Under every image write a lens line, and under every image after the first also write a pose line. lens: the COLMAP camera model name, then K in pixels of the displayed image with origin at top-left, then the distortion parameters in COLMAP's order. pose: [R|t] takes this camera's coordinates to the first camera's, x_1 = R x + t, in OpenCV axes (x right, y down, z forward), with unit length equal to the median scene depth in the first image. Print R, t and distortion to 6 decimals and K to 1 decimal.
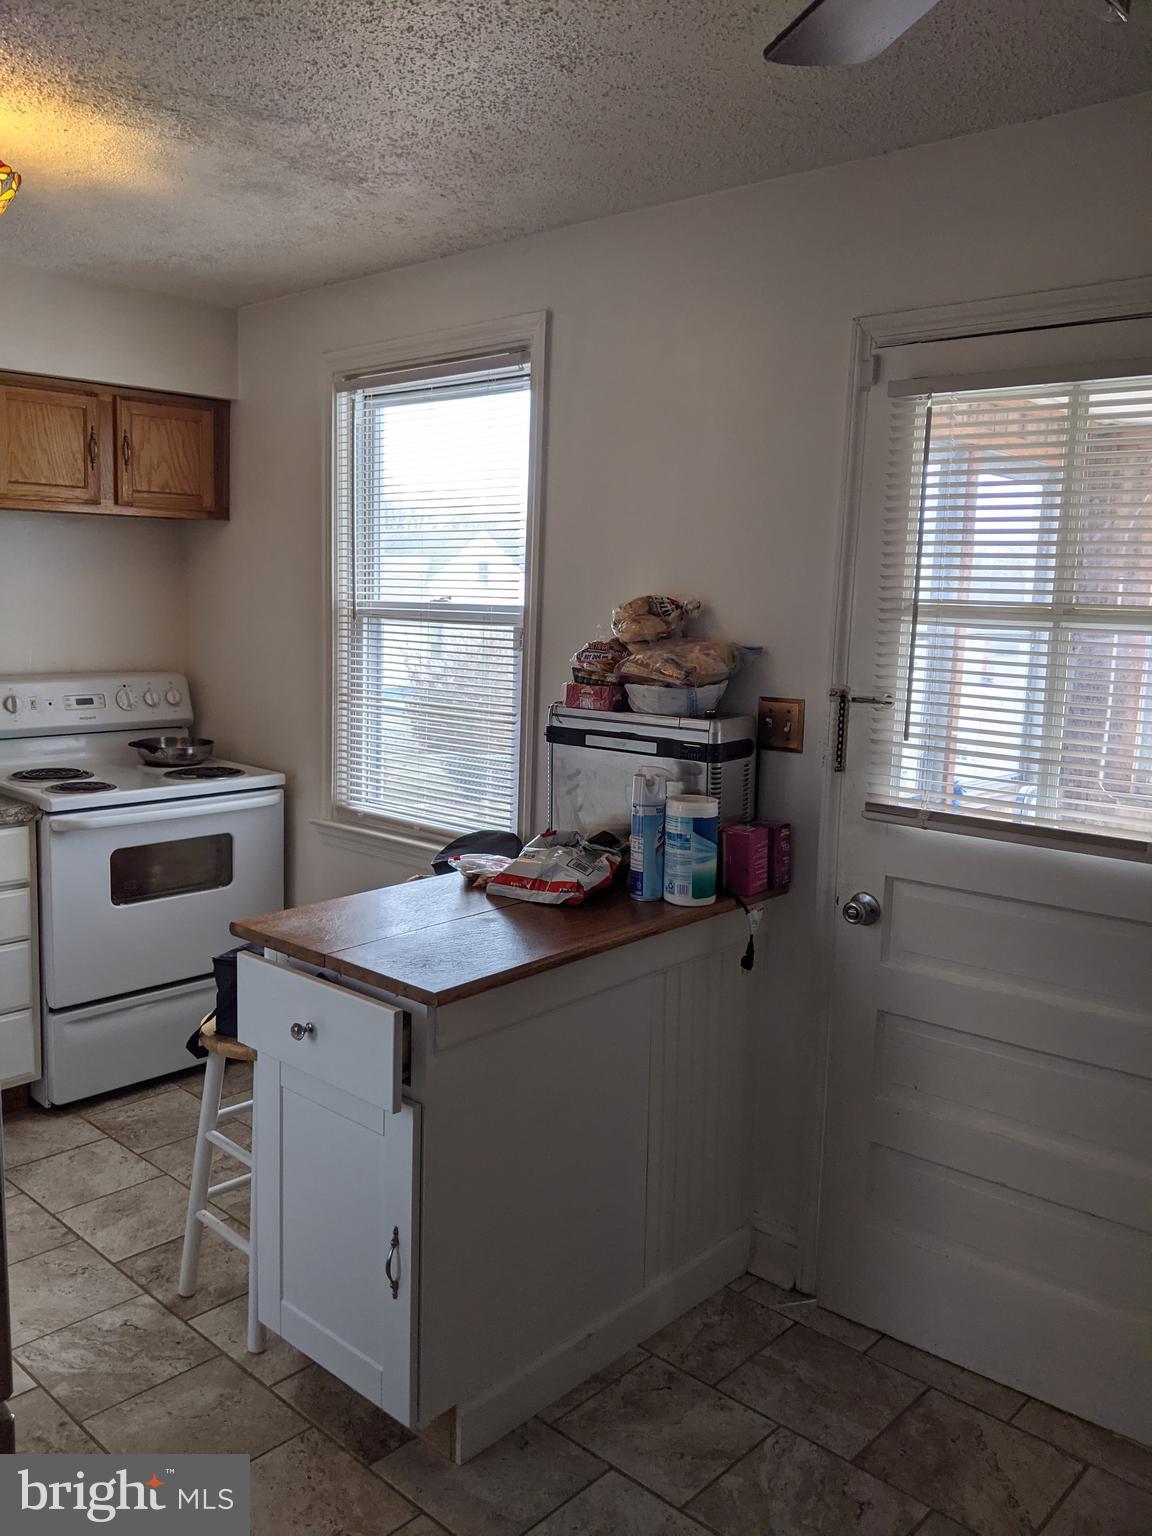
lens RADIAL K [[1251.0, 0, 579.1], [0, 1251.0, 736.5], [0, 0, 1]] dist [0.101226, -0.146158]
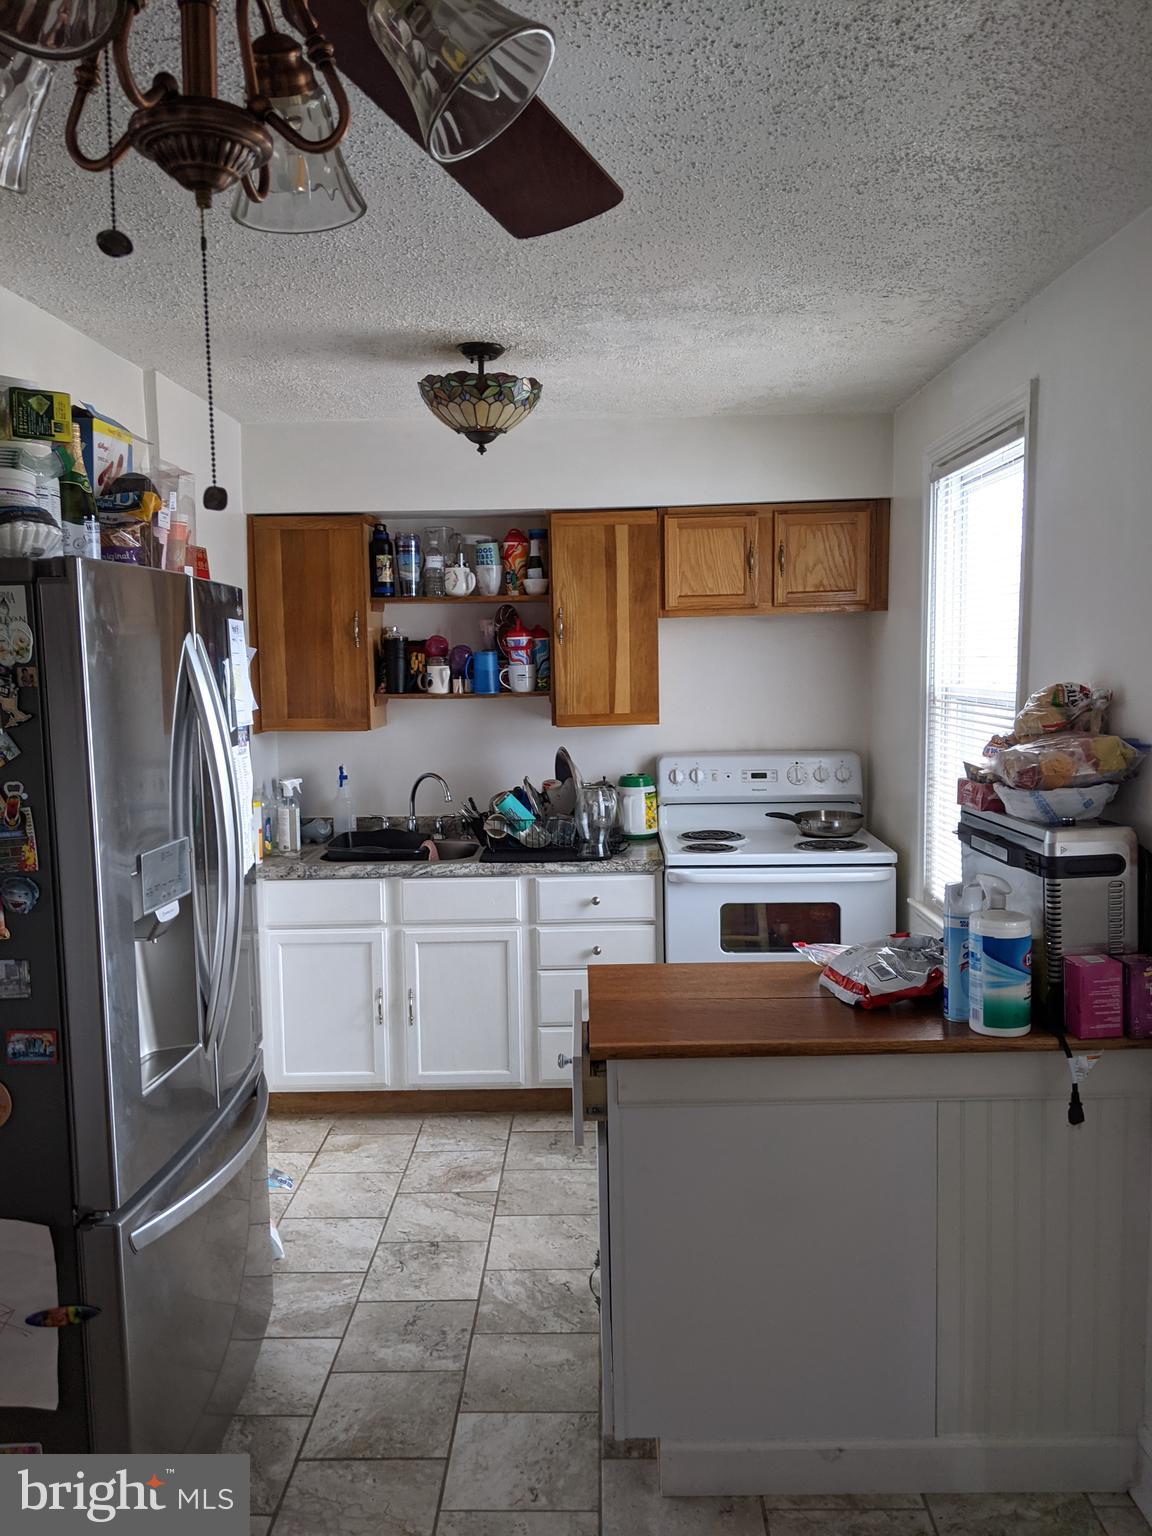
lens RADIAL K [[1251.0, 0, 578.2], [0, 1251.0, 770.4], [0, 0, 1]] dist [0.101226, -0.146158]
pose [[0.670974, 0.038200, -0.740496, 0.414802], [-0.056441, 0.998406, 0.000363, -0.027634], [0.739330, 0.041550, 0.672061, 0.124483]]
